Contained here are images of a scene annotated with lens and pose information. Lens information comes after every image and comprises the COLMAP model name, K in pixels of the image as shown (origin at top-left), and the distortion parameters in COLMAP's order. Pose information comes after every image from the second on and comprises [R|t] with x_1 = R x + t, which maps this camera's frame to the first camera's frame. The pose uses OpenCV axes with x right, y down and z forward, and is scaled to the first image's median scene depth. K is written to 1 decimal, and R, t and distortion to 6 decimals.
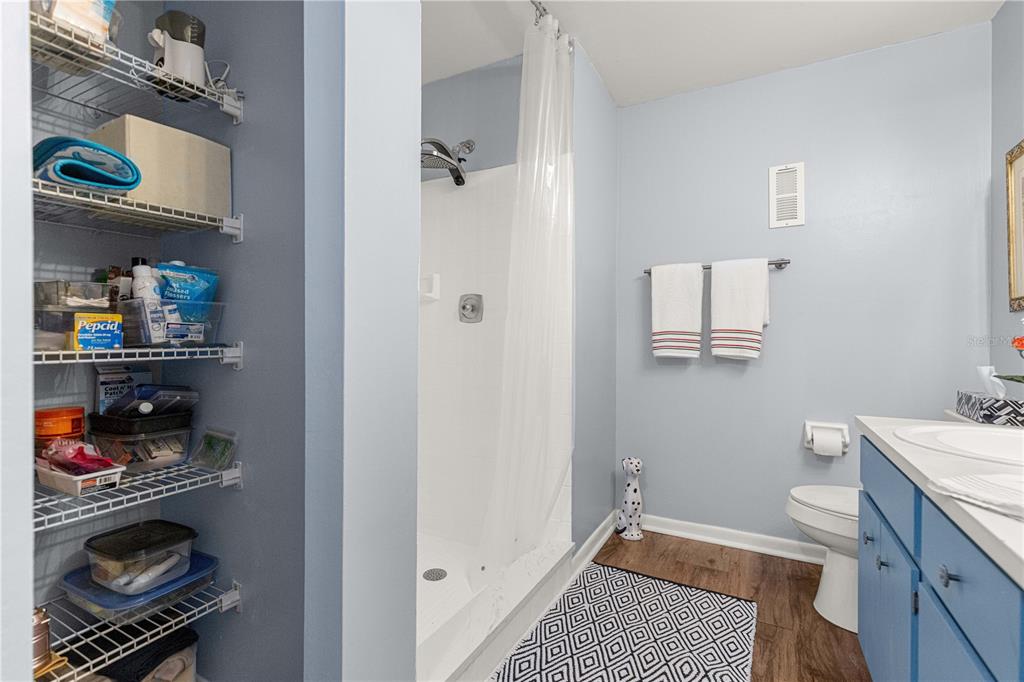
lens RADIAL K [[462.5, 0, 510.6], [0, 462.5, 337.5], [0, 0, 1]] dist [0.005170, 0.000325]
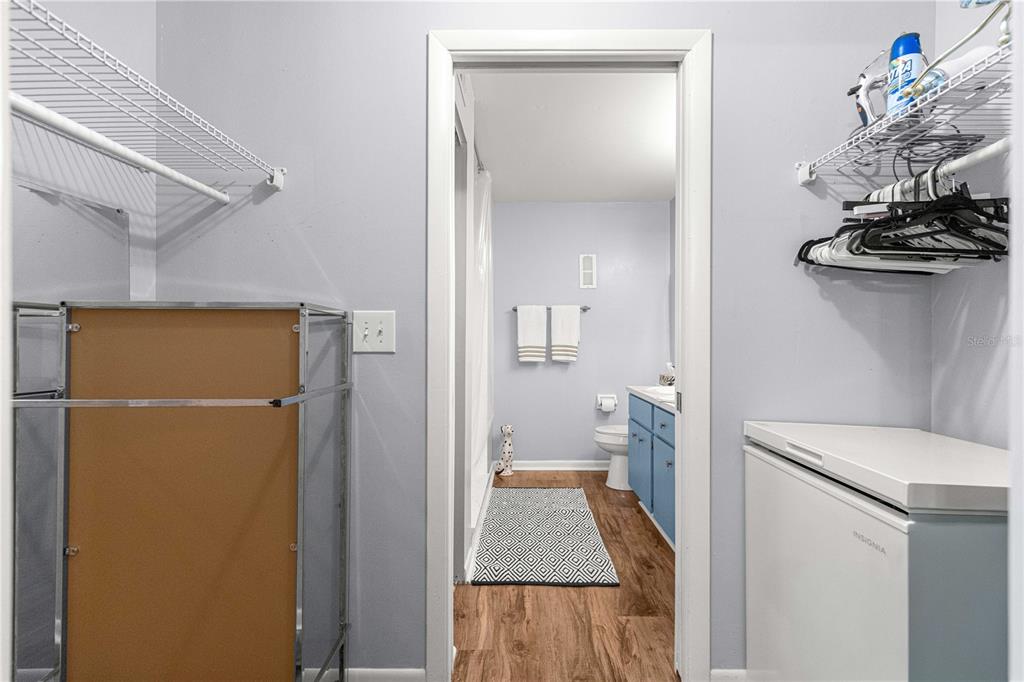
lens RADIAL K [[462.5, 0, 509.5], [0, 462.5, 337.3], [0, 0, 1]] dist [0.005170, 0.000325]
pose [[0.893705, -0.000449, 0.448656, -0.481985], [0.004498, 0.999958, -0.007960, -0.033496], [-0.448633, 0.009132, 0.893669, -0.471300]]
